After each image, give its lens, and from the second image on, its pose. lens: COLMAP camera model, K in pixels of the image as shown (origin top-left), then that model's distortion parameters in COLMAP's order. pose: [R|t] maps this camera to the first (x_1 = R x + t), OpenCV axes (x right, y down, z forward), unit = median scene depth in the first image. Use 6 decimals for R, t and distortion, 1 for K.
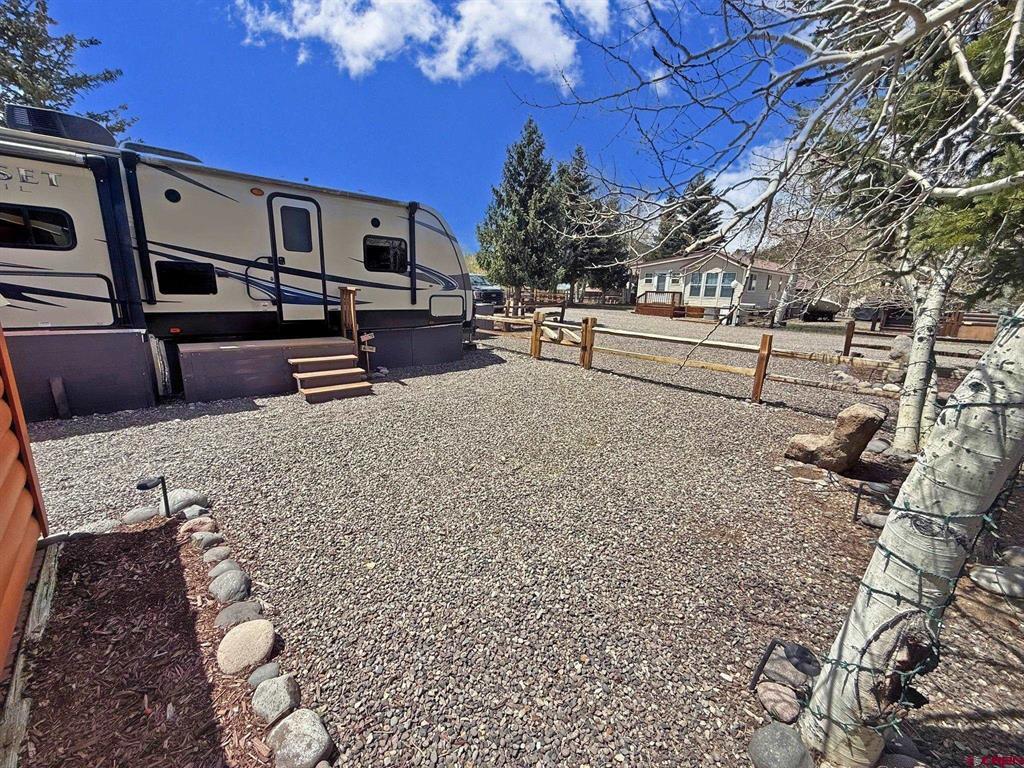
lens RADIAL K [[410.3, 0, 513.6], [0, 410.3, 387.0], [0, 0, 1]] dist [0.001288, -0.000413]
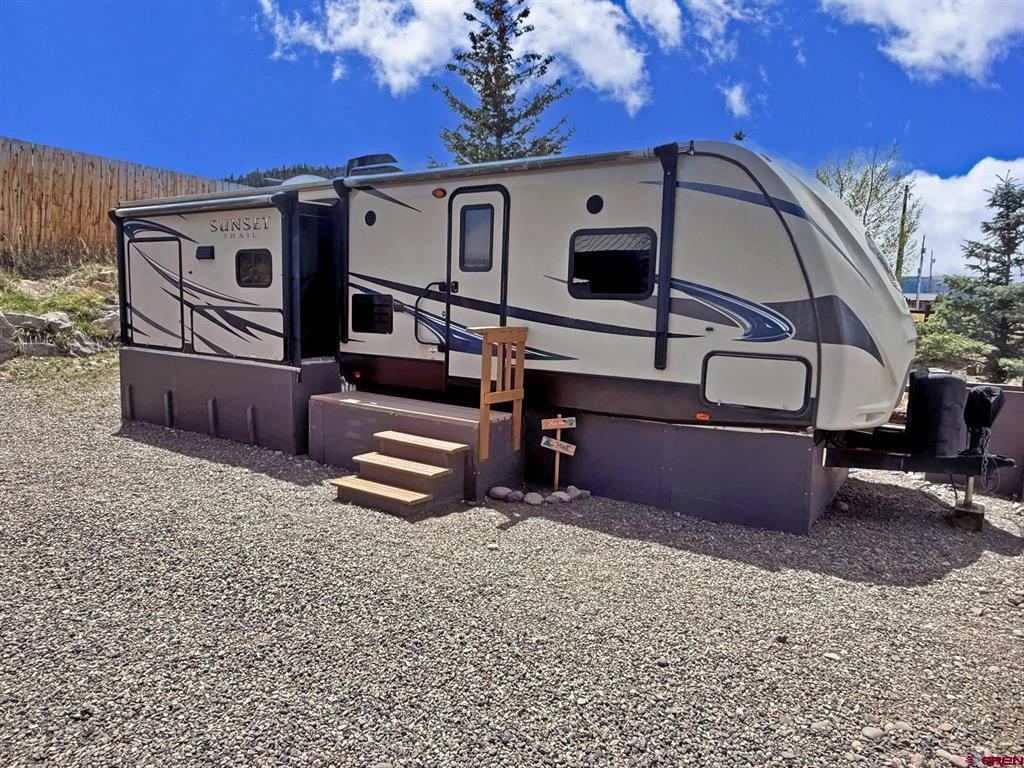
lens RADIAL K [[667.0, 0, 511.3], [0, 667.0, 391.4], [0, 0, 1]] dist [-0.003442, 0.001639]
pose [[0.257331, 0.095502, -0.961593, 0.498241], [-0.253117, 0.967021, 0.028305, -0.195849], [0.932584, 0.236112, 0.273017, 0.820223]]
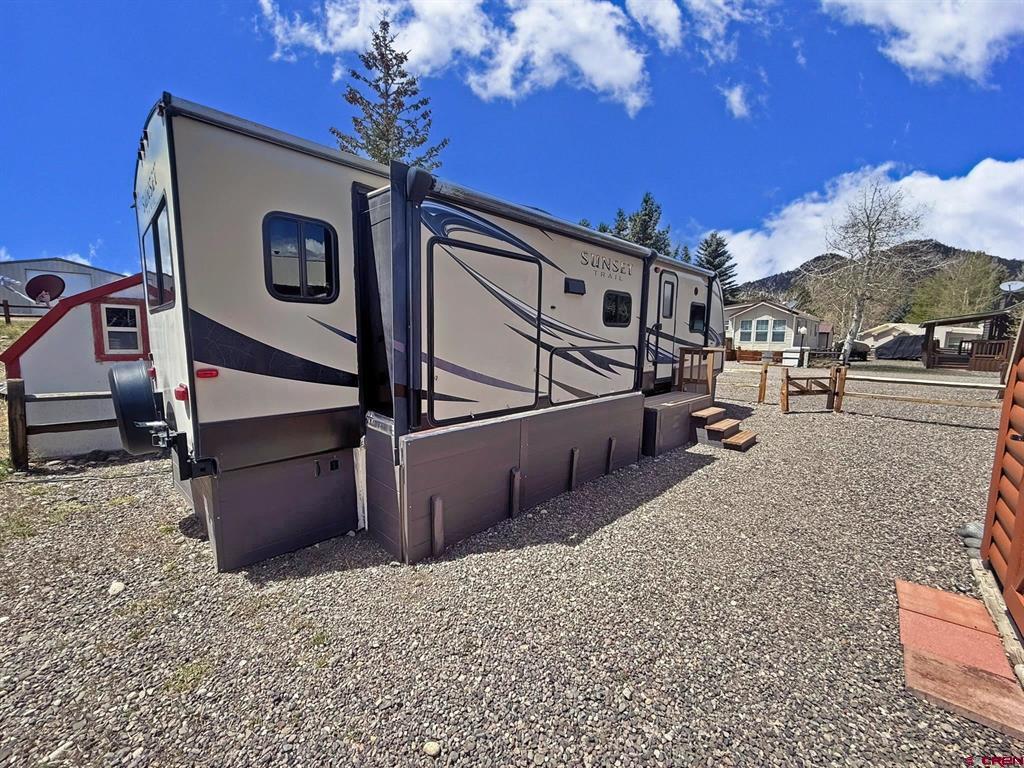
lens RADIAL K [[410.3, 0, 507.9], [0, 410.3, 386.7], [0, 0, 1]] dist [0.001288, -0.000413]
pose [[0.997599, -0.030914, 0.061972, -1.049241], [0.037584, 0.993273, -0.109529, -0.033335], [-0.058169, 0.111596, 0.992050, -0.085148]]
